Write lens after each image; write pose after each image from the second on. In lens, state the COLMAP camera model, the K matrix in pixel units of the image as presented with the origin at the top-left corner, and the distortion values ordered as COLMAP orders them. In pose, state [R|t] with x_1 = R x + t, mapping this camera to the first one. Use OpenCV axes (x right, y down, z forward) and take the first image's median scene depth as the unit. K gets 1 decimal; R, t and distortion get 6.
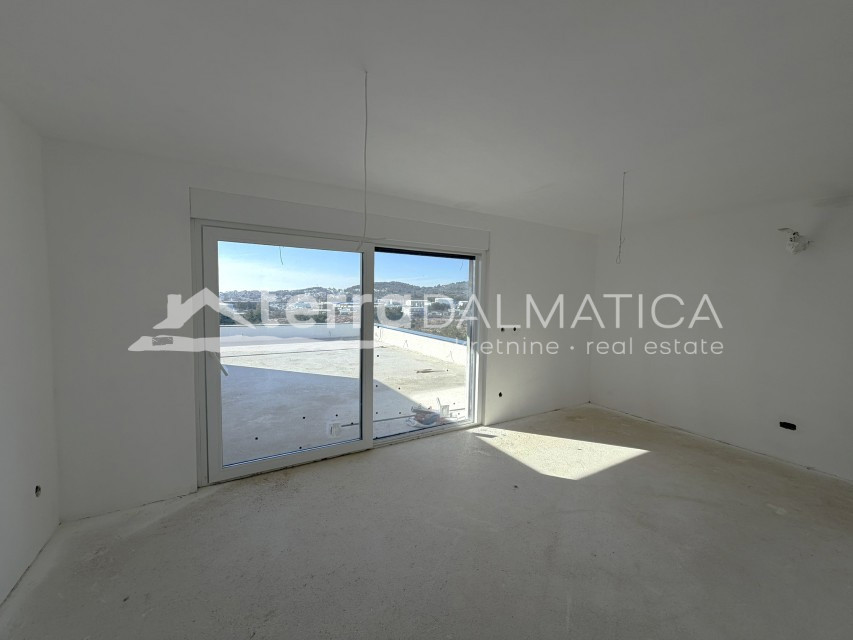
lens RADIAL K [[341.0, 0, 426.5], [0, 341.0, 320.0], [0, 0, 1]] dist [0.000650, 0.000044]
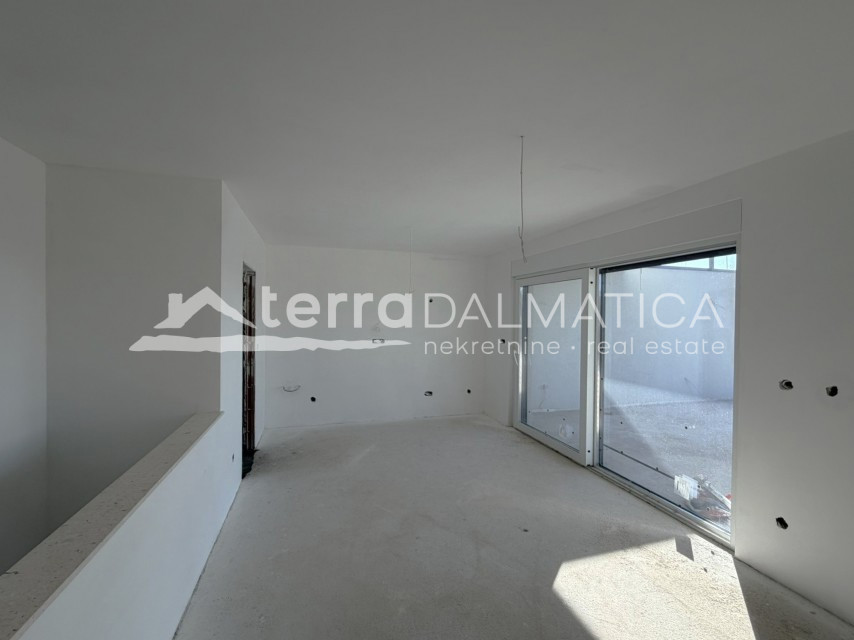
lens RADIAL K [[371.7, 0, 427.0], [0, 371.7, 320.0], [0, 0, 1]] dist [0.000368, 0.000439]
pose [[-0.234140, -0.010066, -0.972151, 1.010348], [-0.080894, 0.996681, 0.009163, -0.031779], [0.968832, 0.080786, -0.234177, 0.750052]]
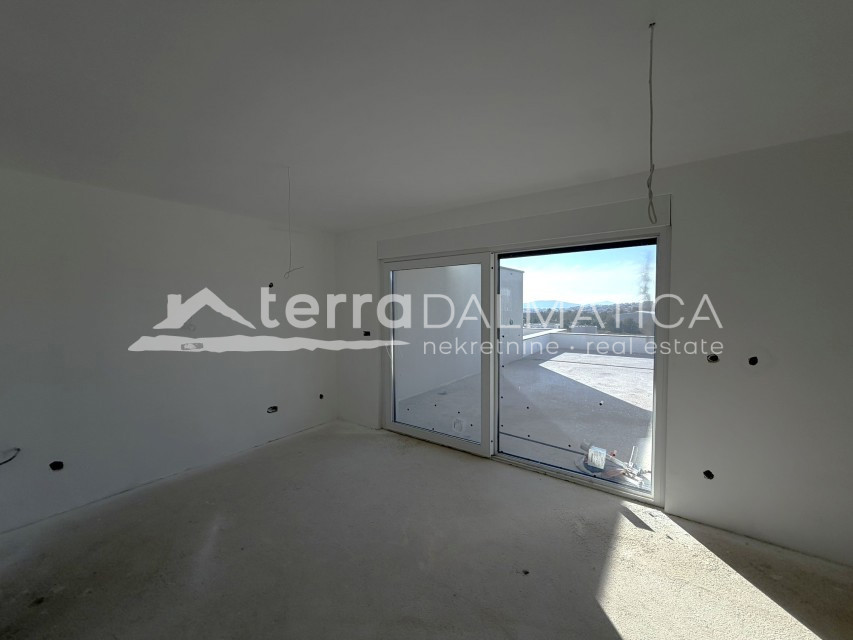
lens RADIAL K [[341.0, 0, 426.5], [0, 341.0, 320.0], [0, 0, 1]] dist [0.000650, 0.000044]
pose [[0.399796, 0.019121, -0.916405, 0.653057], [-0.048719, 0.998812, -0.000414, -0.014749], [0.915309, 0.044812, 0.400252, 0.409177]]
